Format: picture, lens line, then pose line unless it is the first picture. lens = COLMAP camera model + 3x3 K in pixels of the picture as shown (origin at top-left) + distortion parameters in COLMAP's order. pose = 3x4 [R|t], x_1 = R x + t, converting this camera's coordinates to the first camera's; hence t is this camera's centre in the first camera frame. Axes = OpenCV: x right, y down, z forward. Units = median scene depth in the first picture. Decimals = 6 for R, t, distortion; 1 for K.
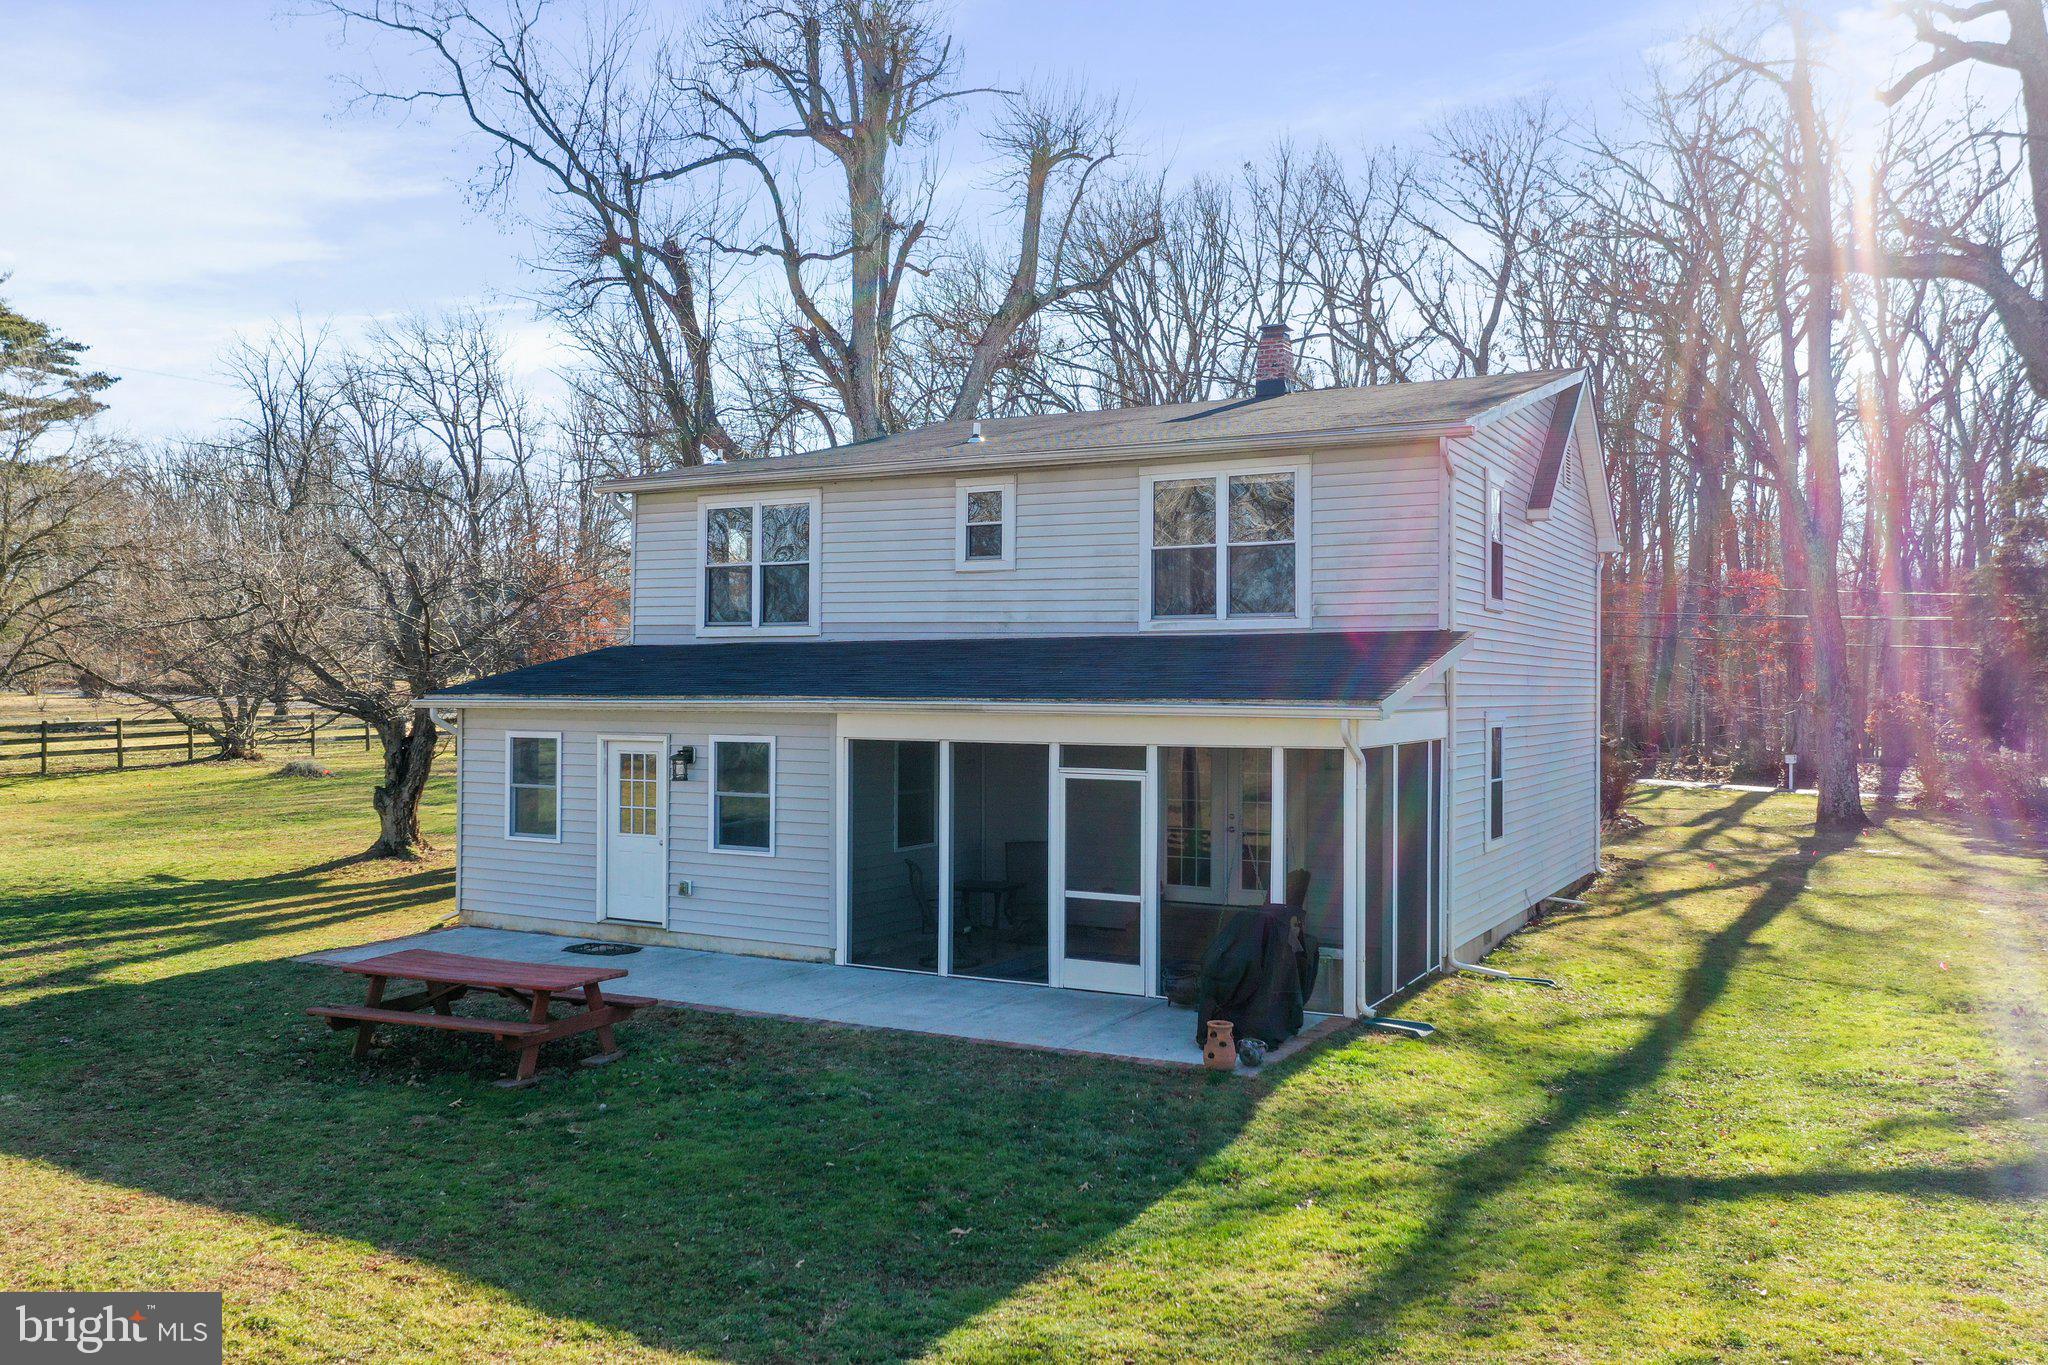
lens RADIAL K [[1626.3, 0, 1017.9], [0, 1626.3, 705.4], [0, 0, 1]] dist [-0.003706, -0.002656]
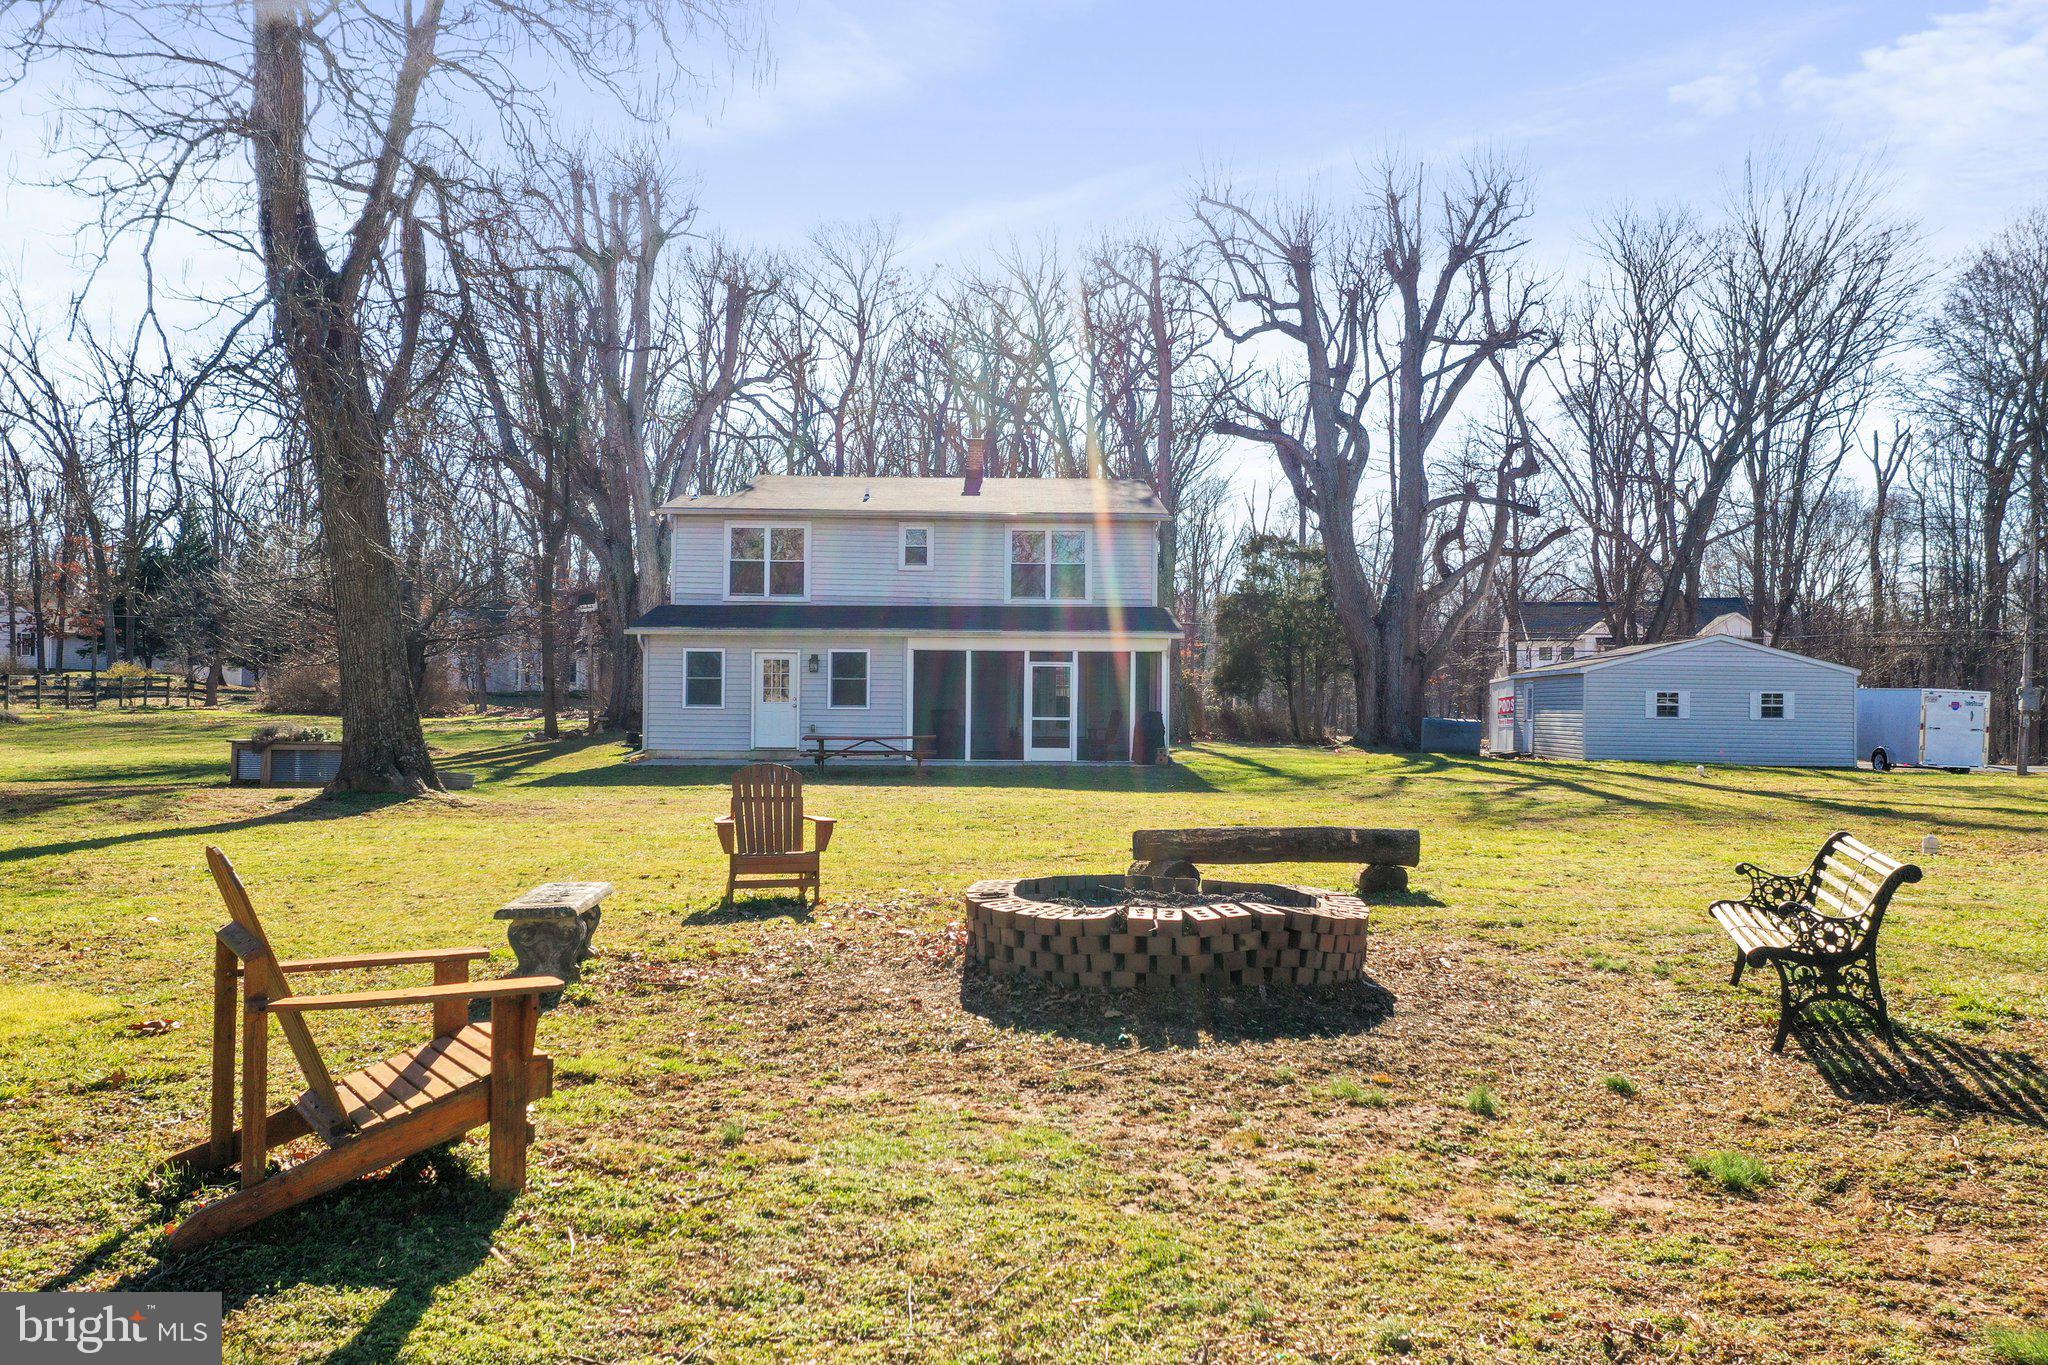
lens RADIAL K [[1626.3, 0, 1017.9], [0, 1626.3, 705.4], [0, 0, 1]] dist [-0.003706, -0.002656]
pose [[0.874328, 0.002670, 0.485328, -0.918286], [-0.000502, 0.999989, -0.004597, 0.092974], [-0.485335, 0.003776, 0.874320, -0.805117]]
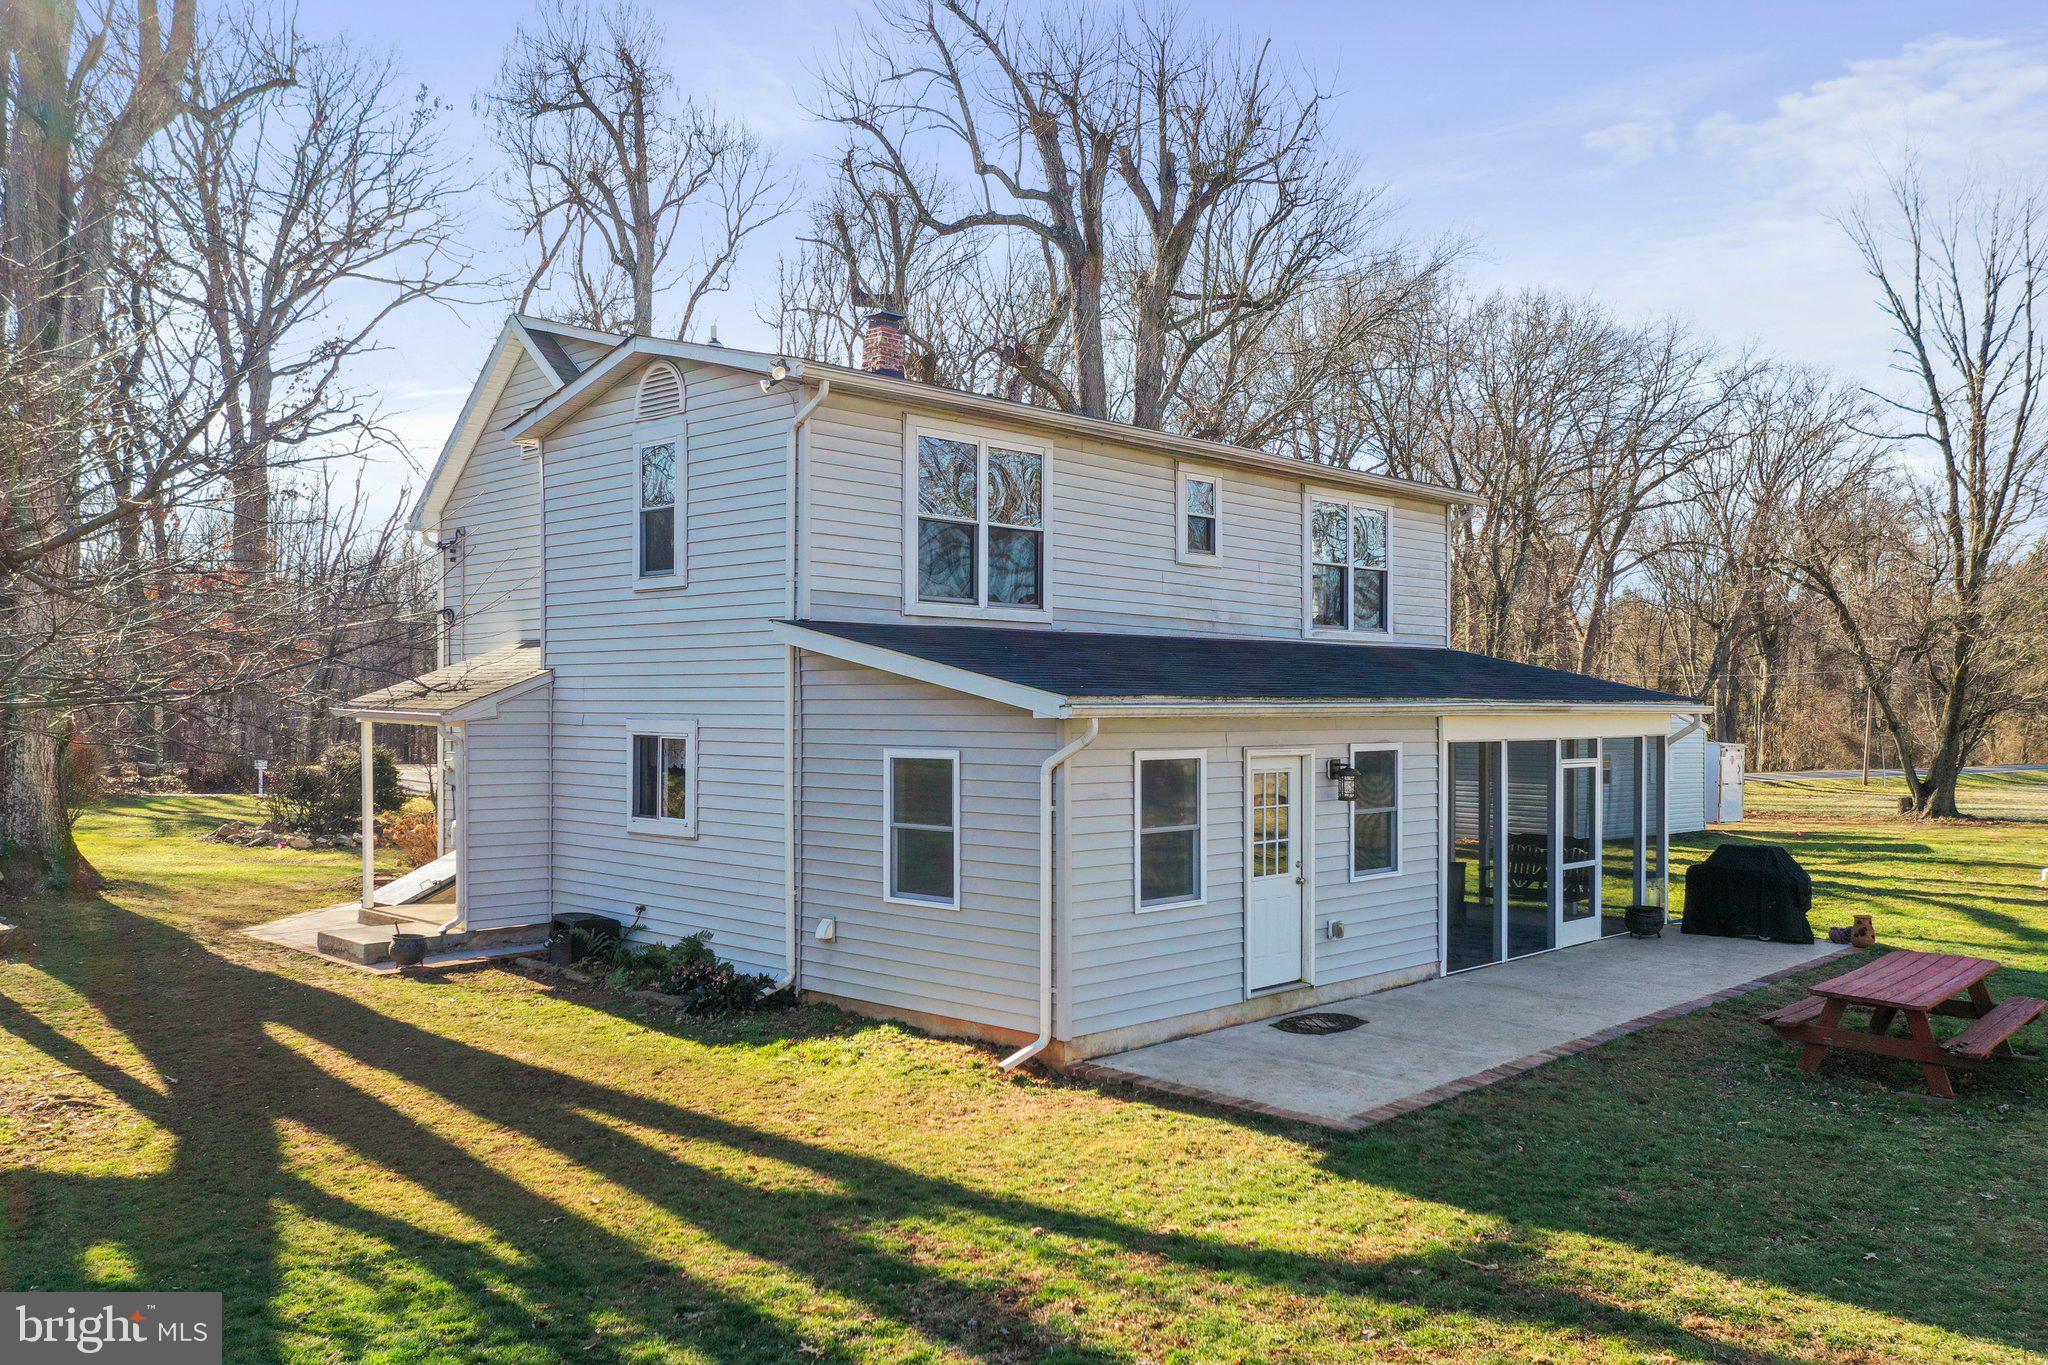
lens RADIAL K [[1626.3, 0, 1017.9], [0, 1626.3, 705.4], [0, 0, 1]] dist [-0.003706, -0.002656]
pose [[0.259777, -0.004573, 0.965658, -1.034854], [0.004968, 0.999982, 0.003399, -0.005995], [-0.965656, 0.003915, 0.259795, 0.924588]]
